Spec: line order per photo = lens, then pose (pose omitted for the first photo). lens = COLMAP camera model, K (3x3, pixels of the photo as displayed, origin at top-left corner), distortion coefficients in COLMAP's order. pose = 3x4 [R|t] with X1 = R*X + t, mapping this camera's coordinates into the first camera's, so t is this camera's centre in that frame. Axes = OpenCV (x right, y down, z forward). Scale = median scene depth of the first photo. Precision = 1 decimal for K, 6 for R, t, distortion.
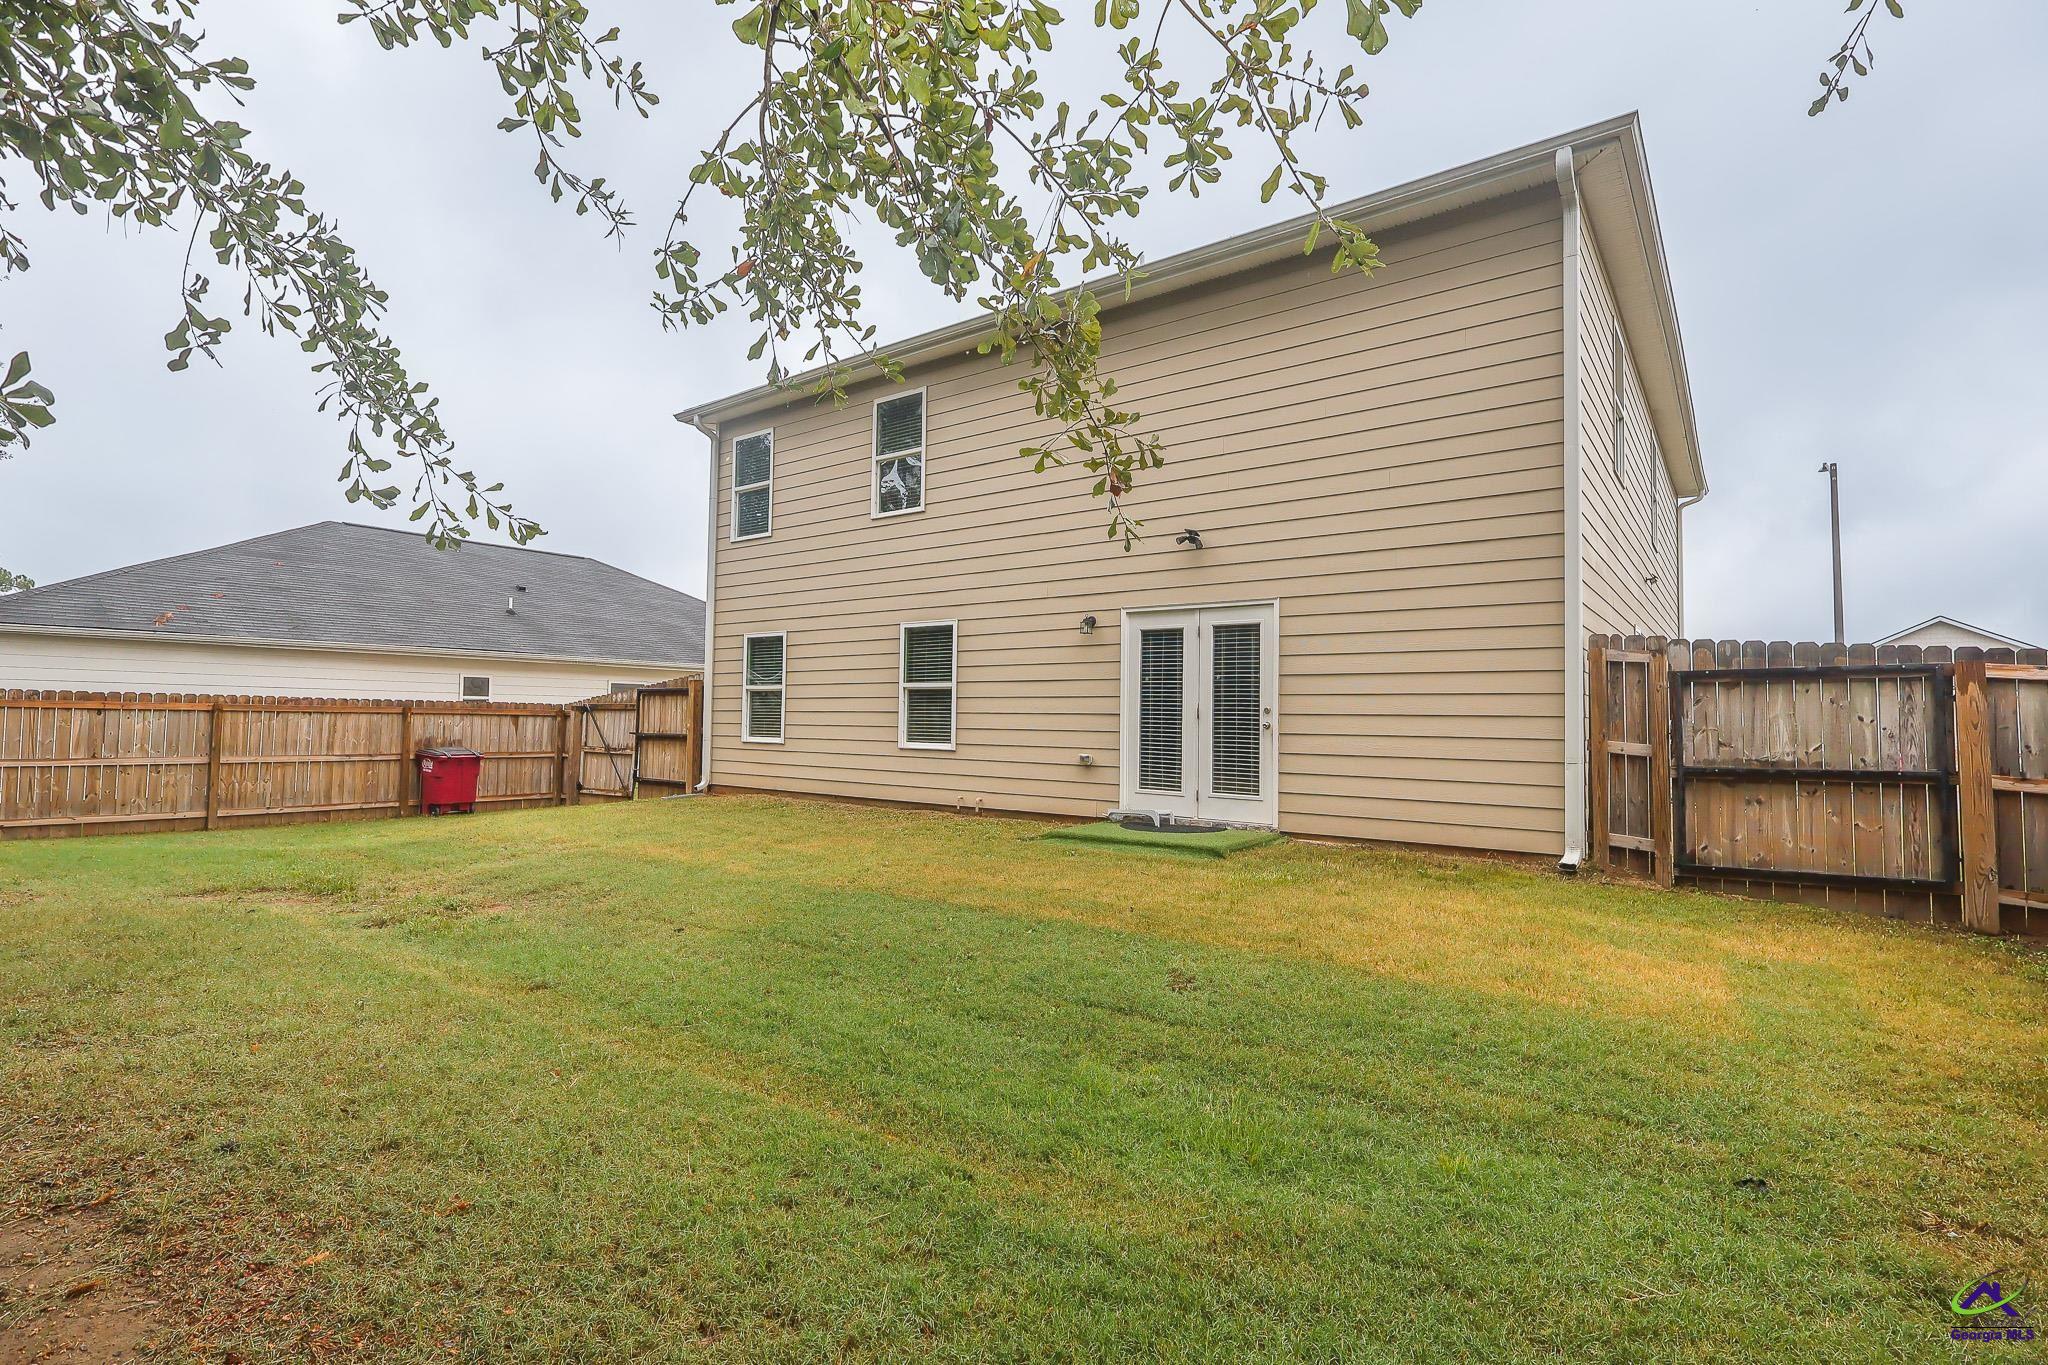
lens RADIAL K [[972.3, 0, 1024.0], [0, 972.3, 682.5], [0, 0, 1]] dist [-0.000939, 0.001136]
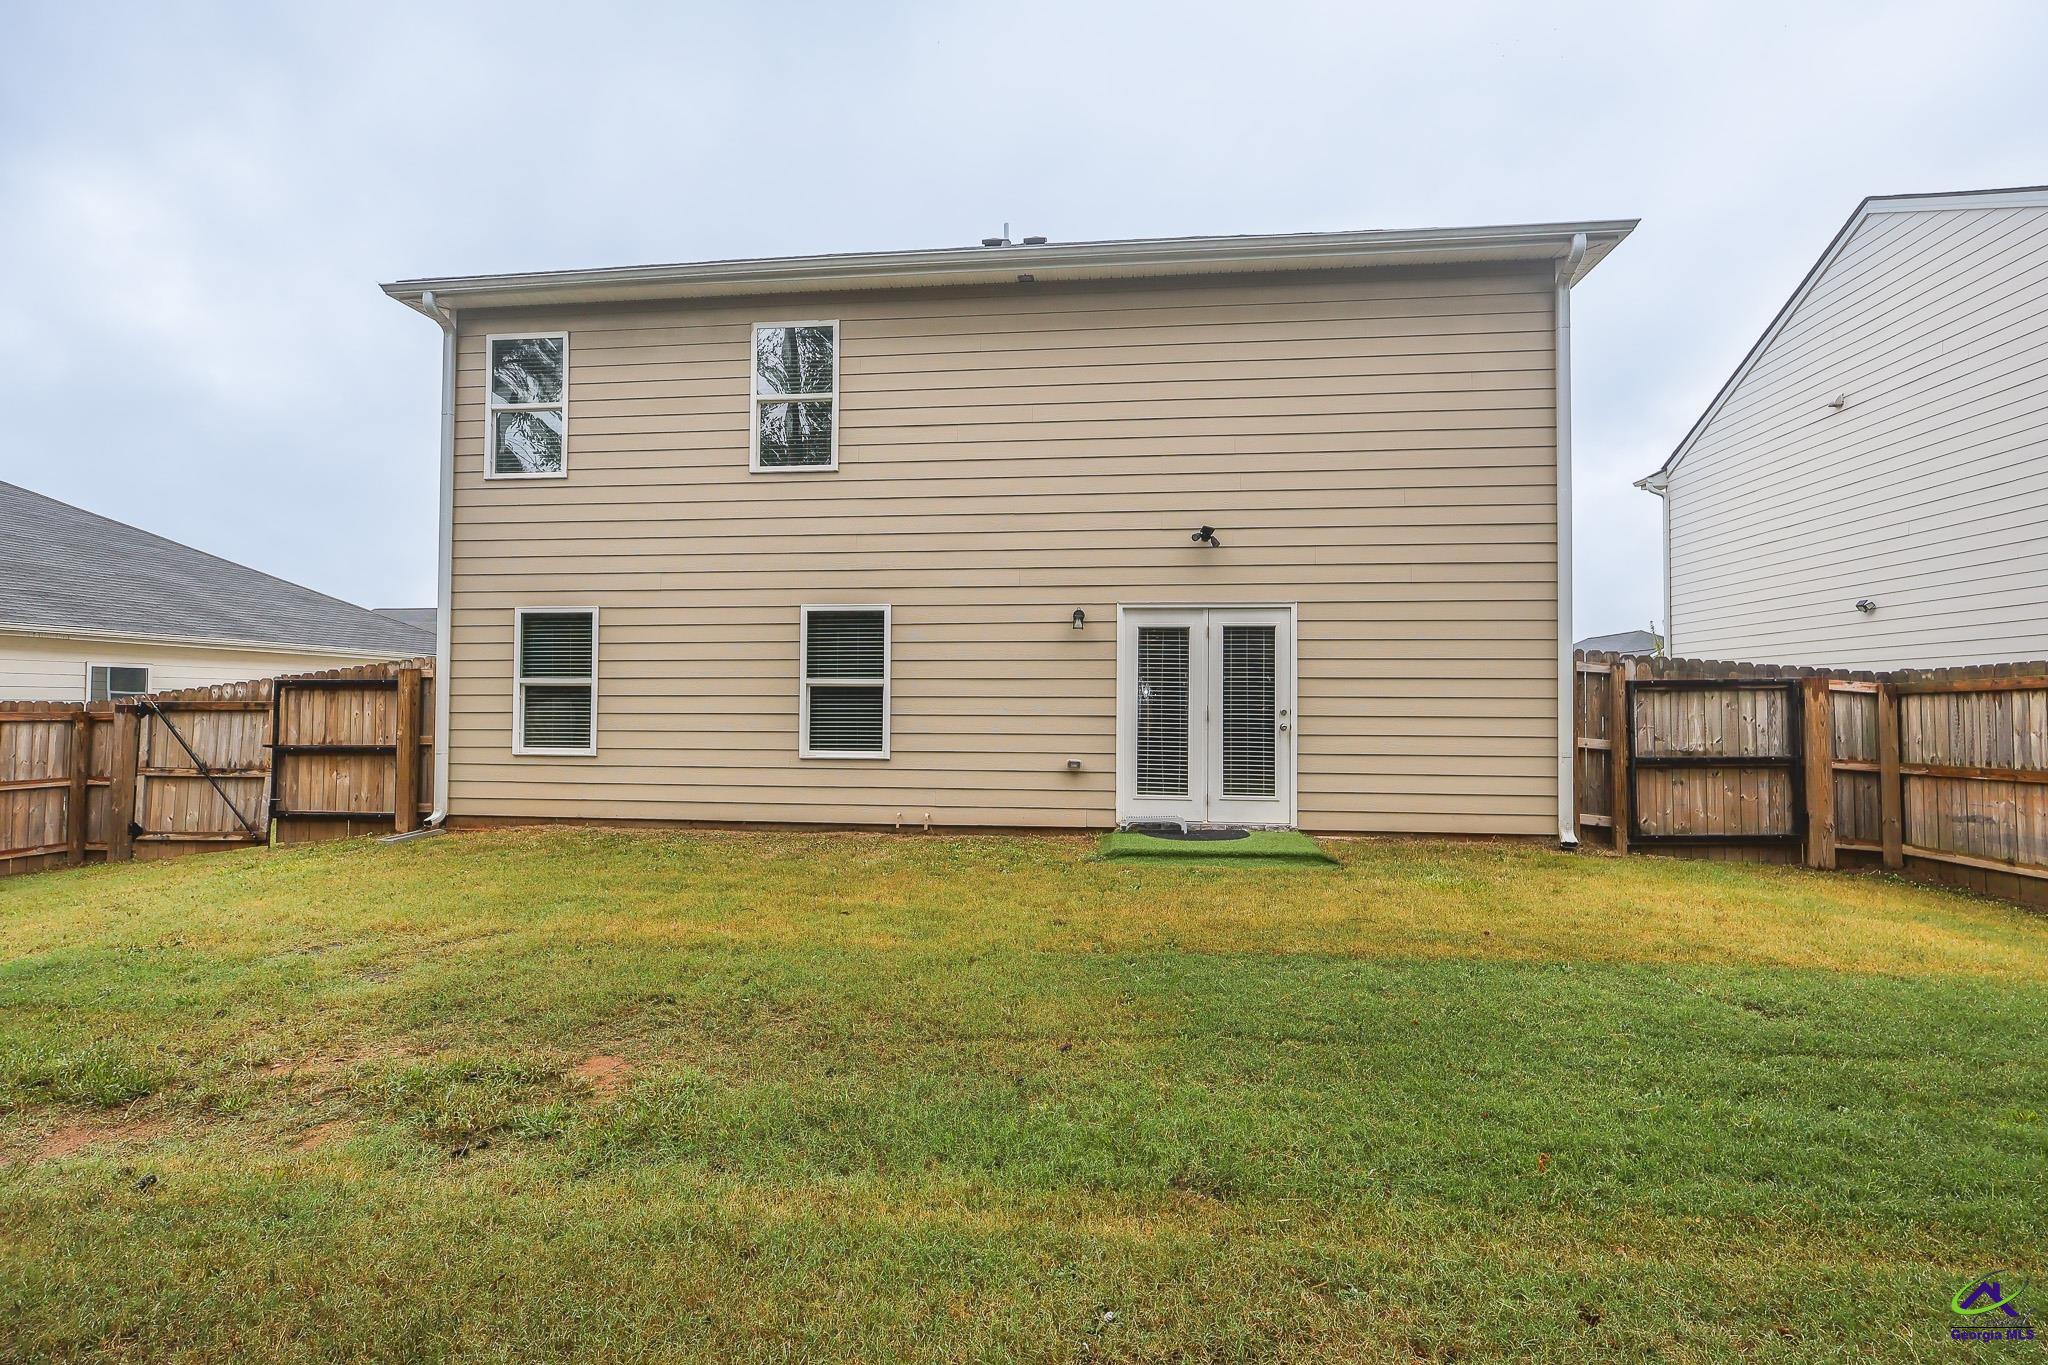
lens RADIAL K [[884.1, 0, 1027.0], [0, 884.1, 699.4], [0, 0, 1]] dist [-0.001490, 0.000141]
pose [[0.853786, 0.005598, 0.520594, -0.428330], [-0.014782, 0.999800, 0.013492, 0.006354], [-0.520414, -0.019215, 0.853698, 0.325661]]
